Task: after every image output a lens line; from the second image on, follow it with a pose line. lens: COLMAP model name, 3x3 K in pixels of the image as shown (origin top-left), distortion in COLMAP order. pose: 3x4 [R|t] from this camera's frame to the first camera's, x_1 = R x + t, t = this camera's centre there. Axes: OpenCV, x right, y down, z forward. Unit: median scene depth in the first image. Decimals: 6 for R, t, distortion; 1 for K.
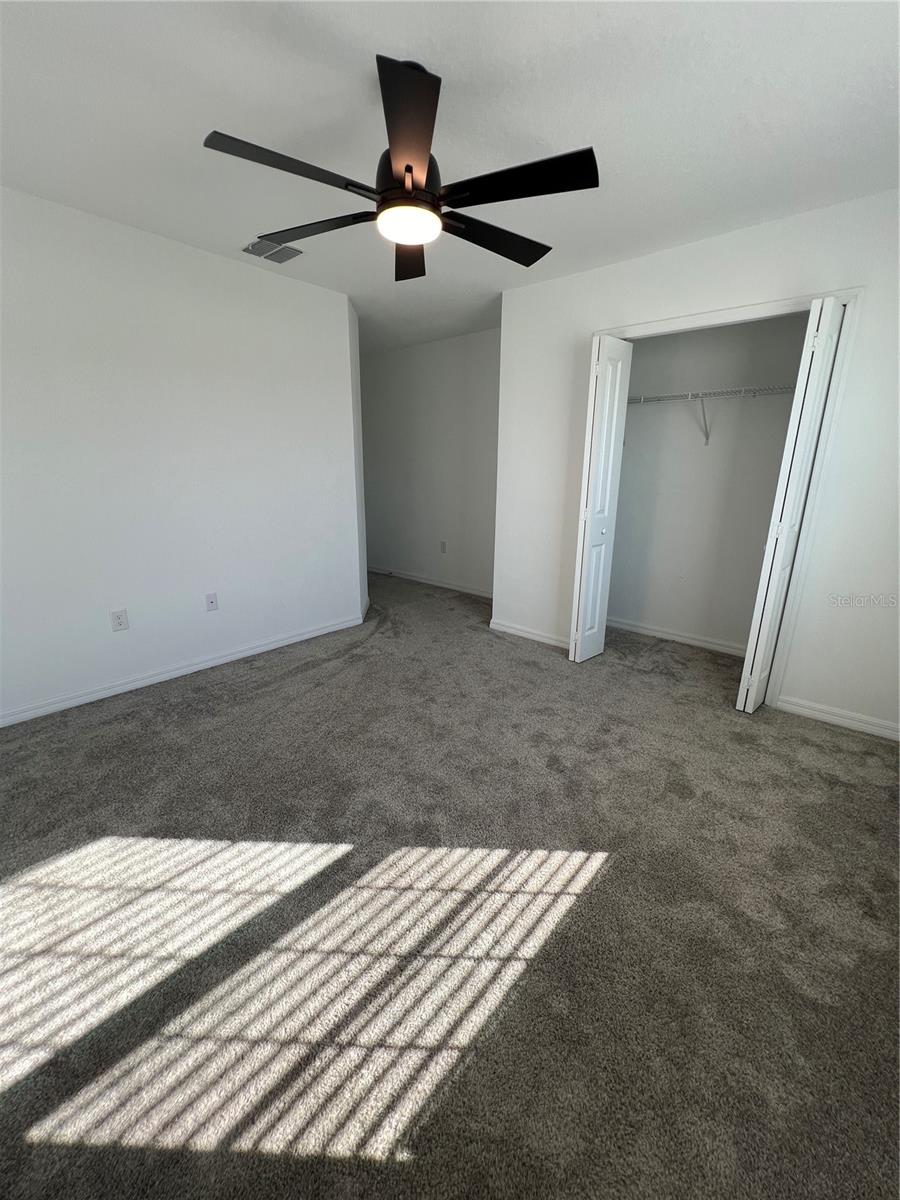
lens RADIAL K [[478.8, 0, 453.8], [0, 478.8, 595.9], [0, 0, 1]] dist [-0.000145, -0.000257]
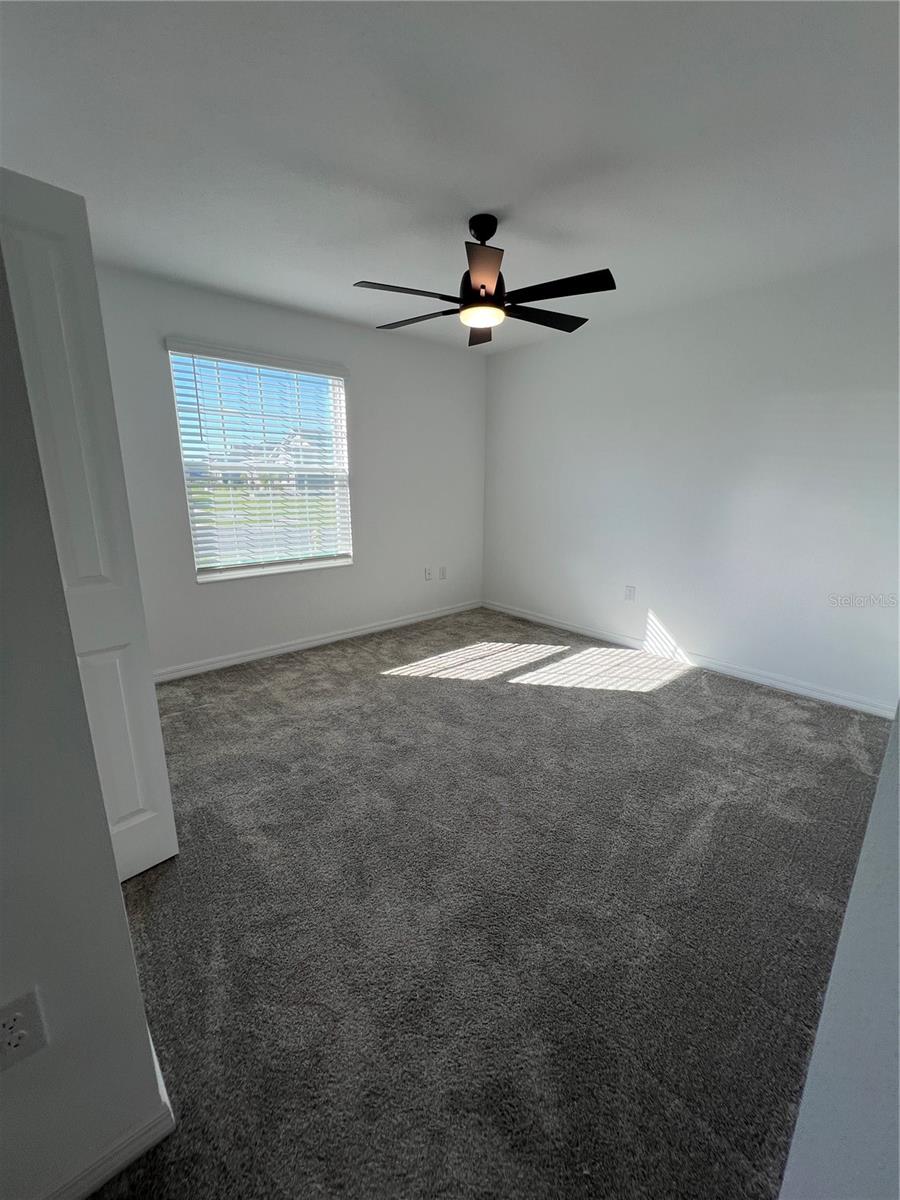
lens RADIAL K [[478.8, 0, 453.8], [0, 478.8, 595.9], [0, 0, 1]] dist [-0.000145, -0.000257]
pose [[-0.992640, -0.040691, 0.114057, -0.217278], [0.020345, 0.872434, 0.488308, -0.786497], [-0.119377, 0.487034, -0.865186, 2.758606]]
